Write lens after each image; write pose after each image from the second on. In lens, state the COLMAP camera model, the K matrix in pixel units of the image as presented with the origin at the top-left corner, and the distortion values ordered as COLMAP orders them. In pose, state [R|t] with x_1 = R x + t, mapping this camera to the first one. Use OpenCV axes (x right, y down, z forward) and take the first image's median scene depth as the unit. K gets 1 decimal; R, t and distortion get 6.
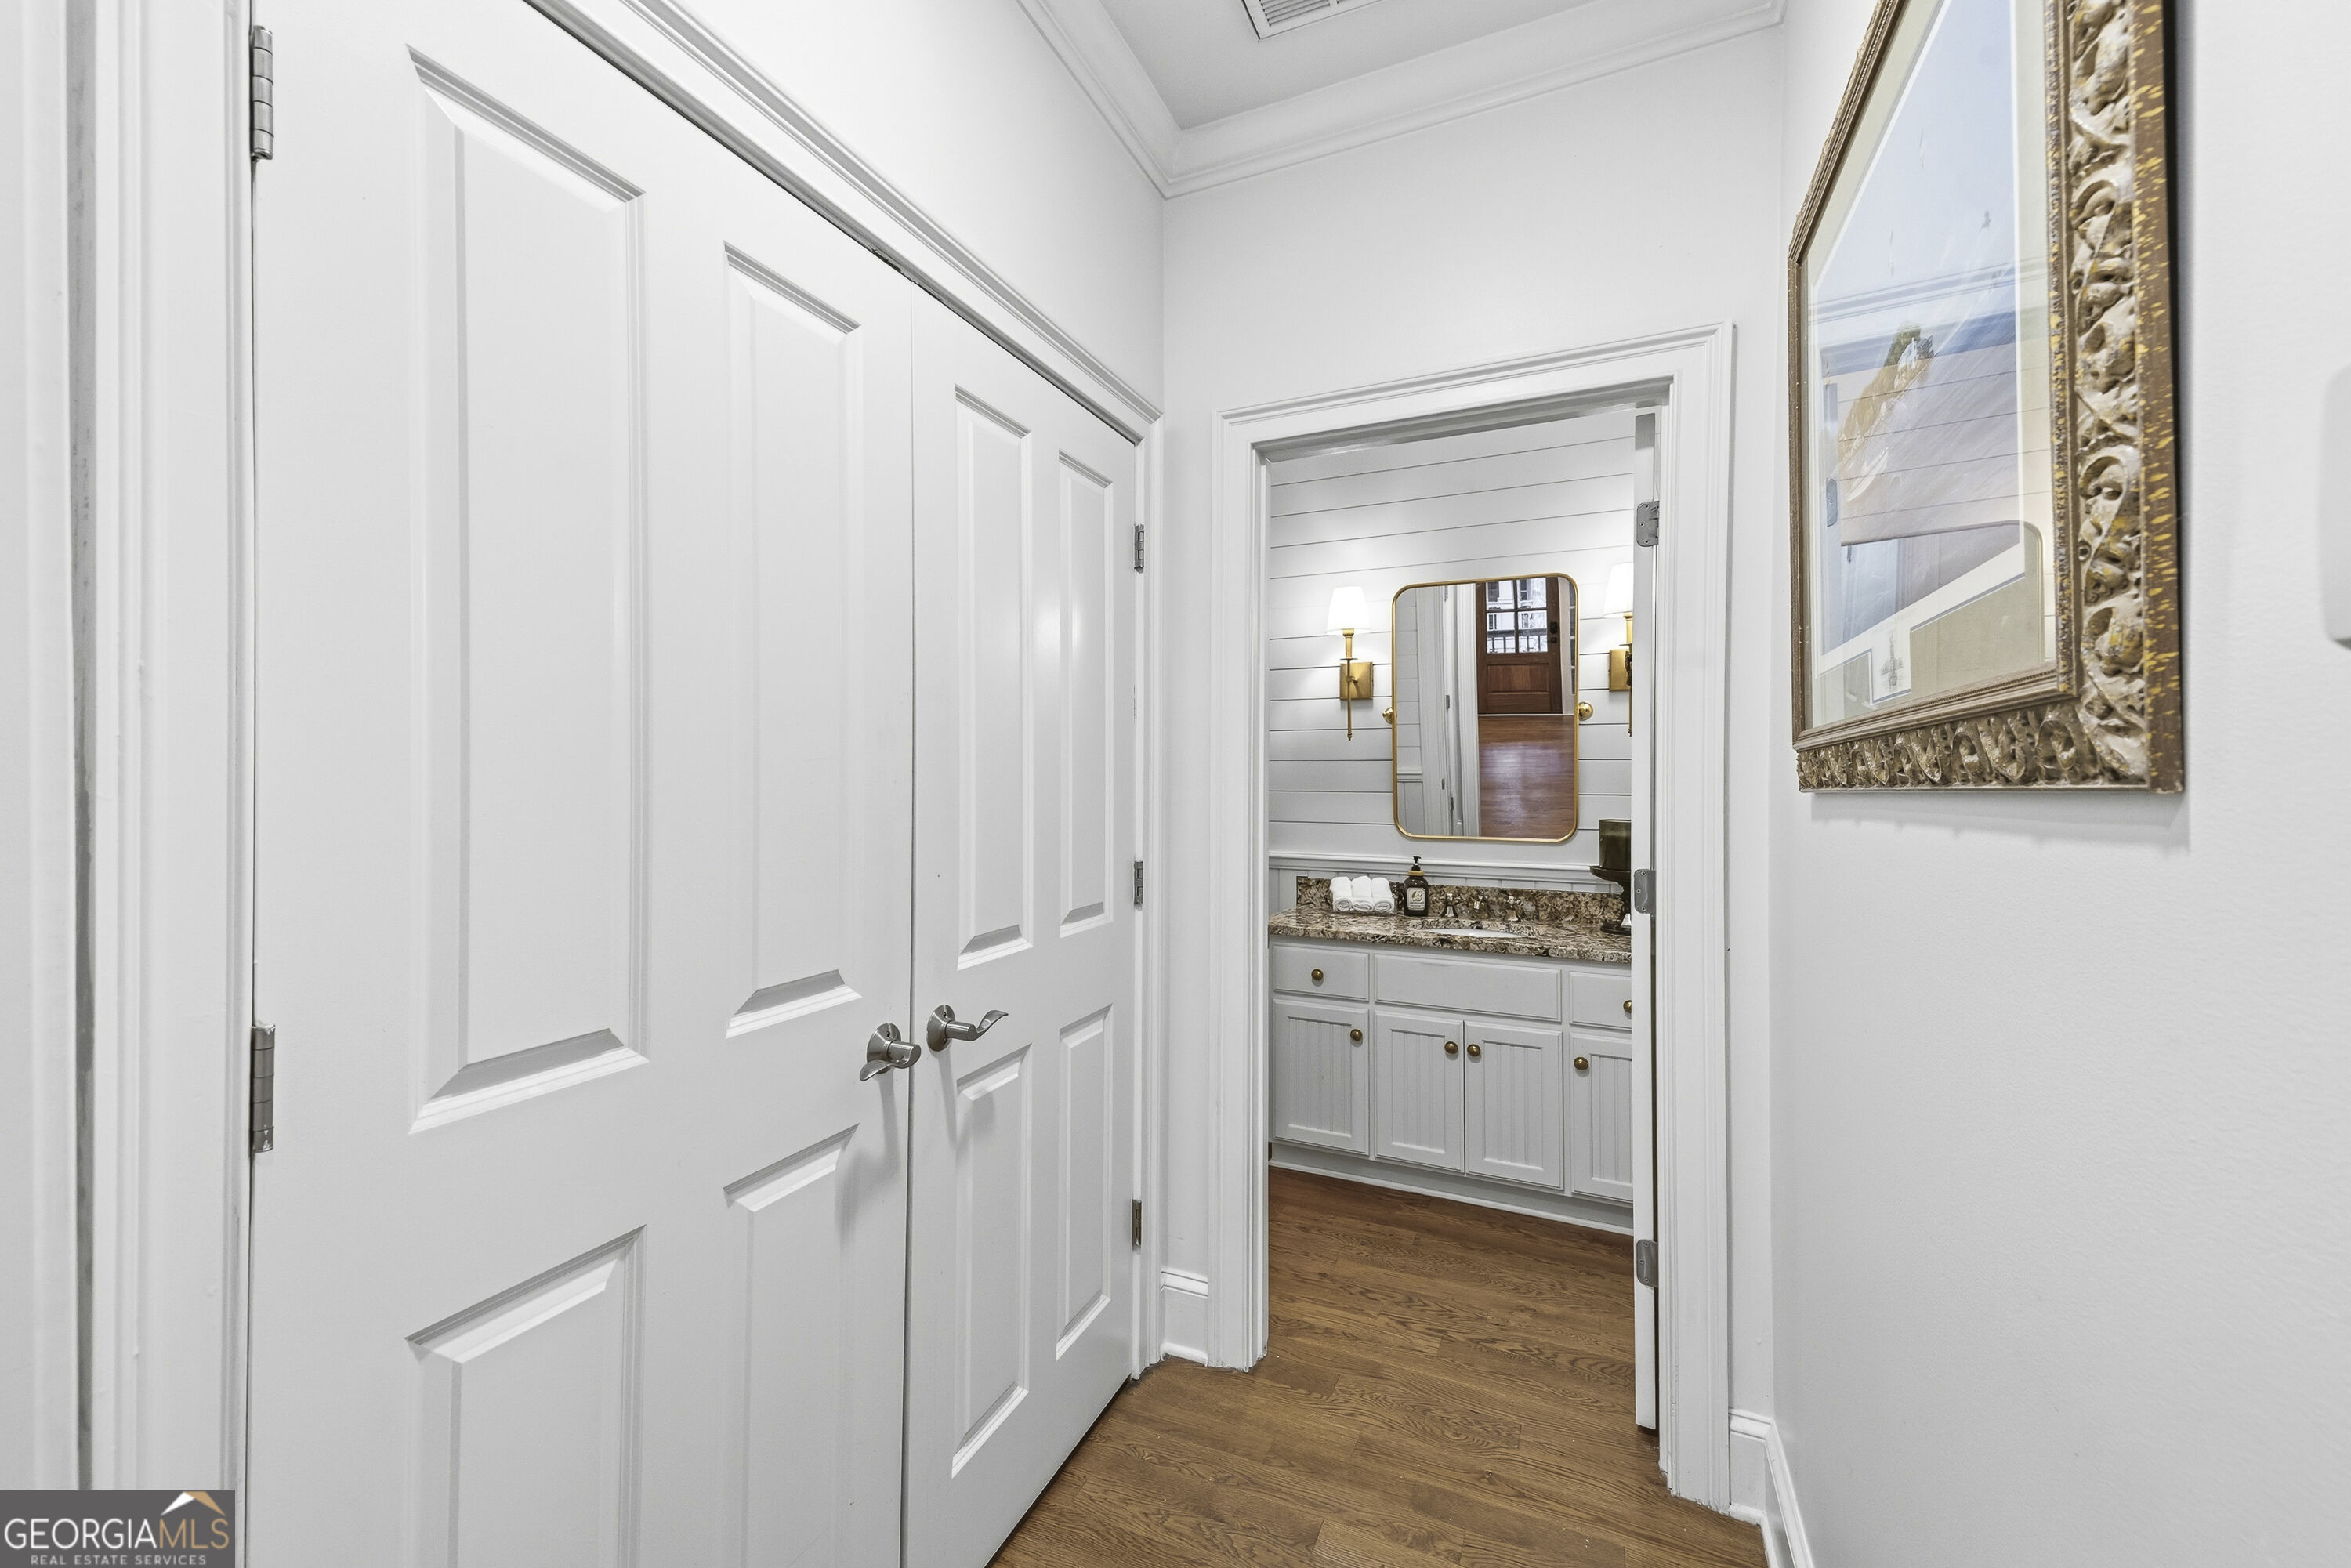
lens RADIAL K [[988.1, 0, 1166.2], [0, 988.1, 777.2], [0, 0, 1]] dist [0.054900, -0.020392]
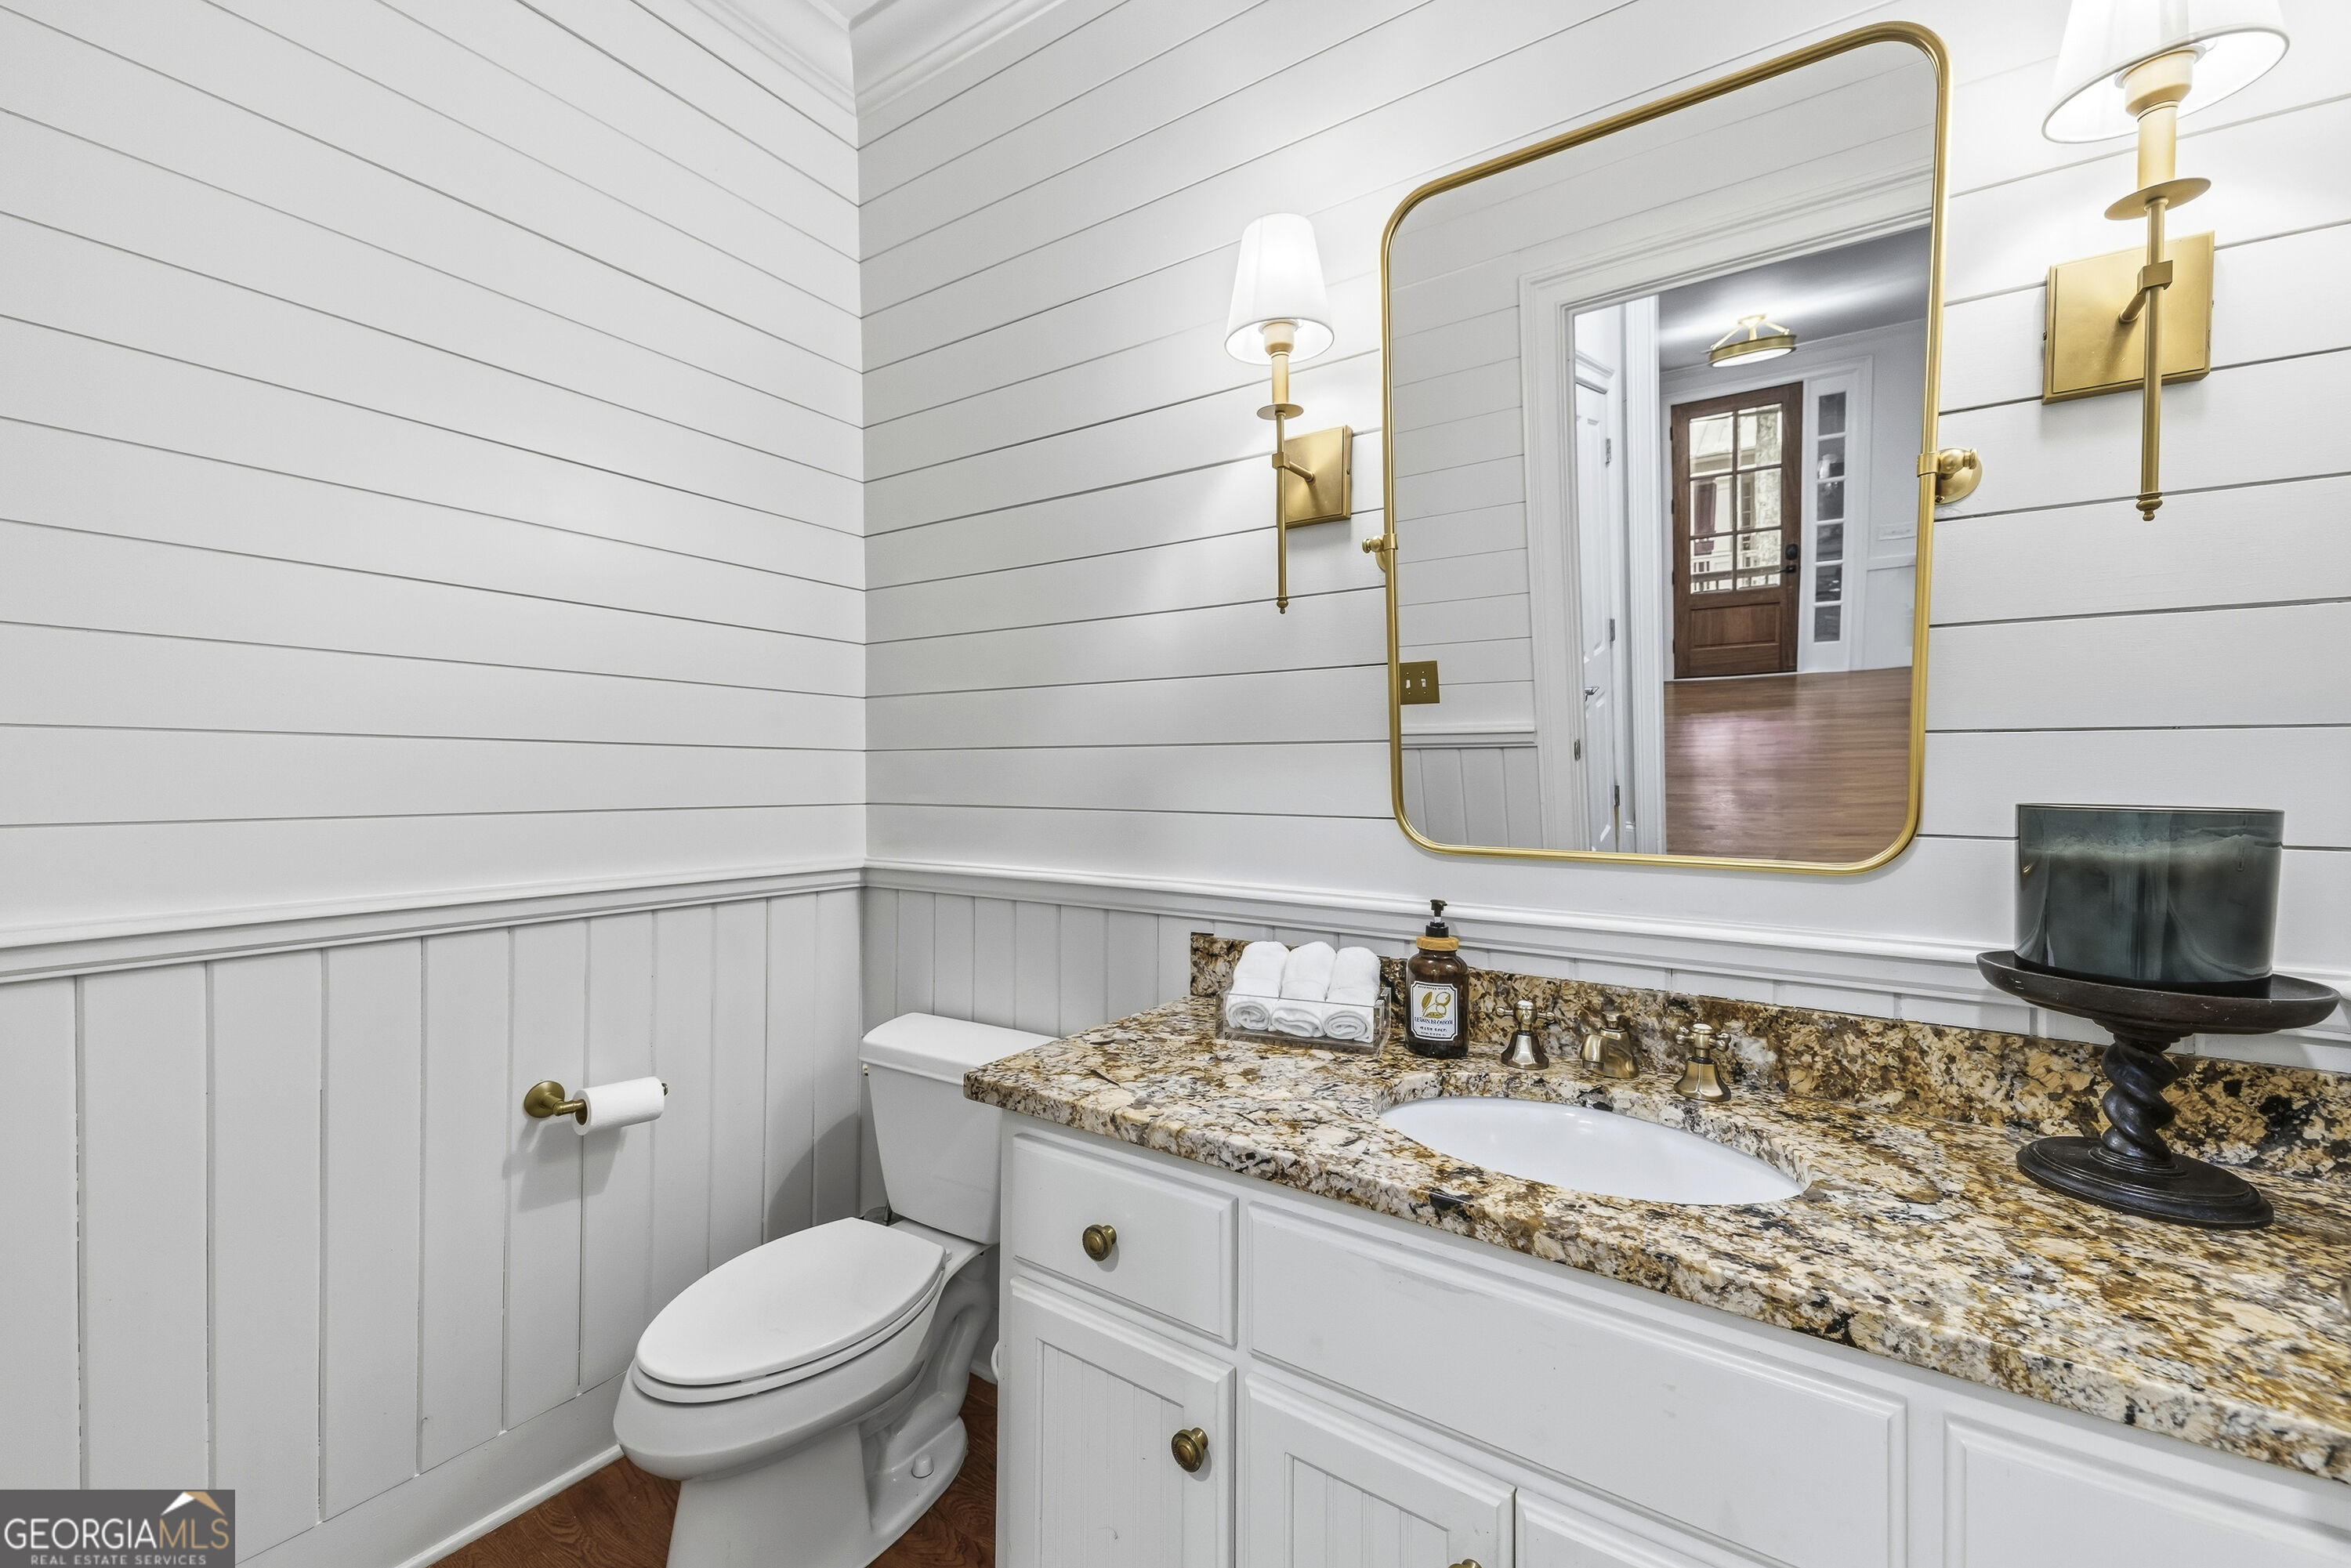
lens RADIAL K [[1045.7, 0, 1137.5], [0, 1045.7, 795.9], [0, 0, 1]] dist [0.064797, -0.025281]
pose [[0.985497, 0.007053, -0.169545, 0.206639], [-0.004448, 0.999866, 0.015741, 0.033247], [0.169633, -0.014759, 0.985397, 0.576759]]
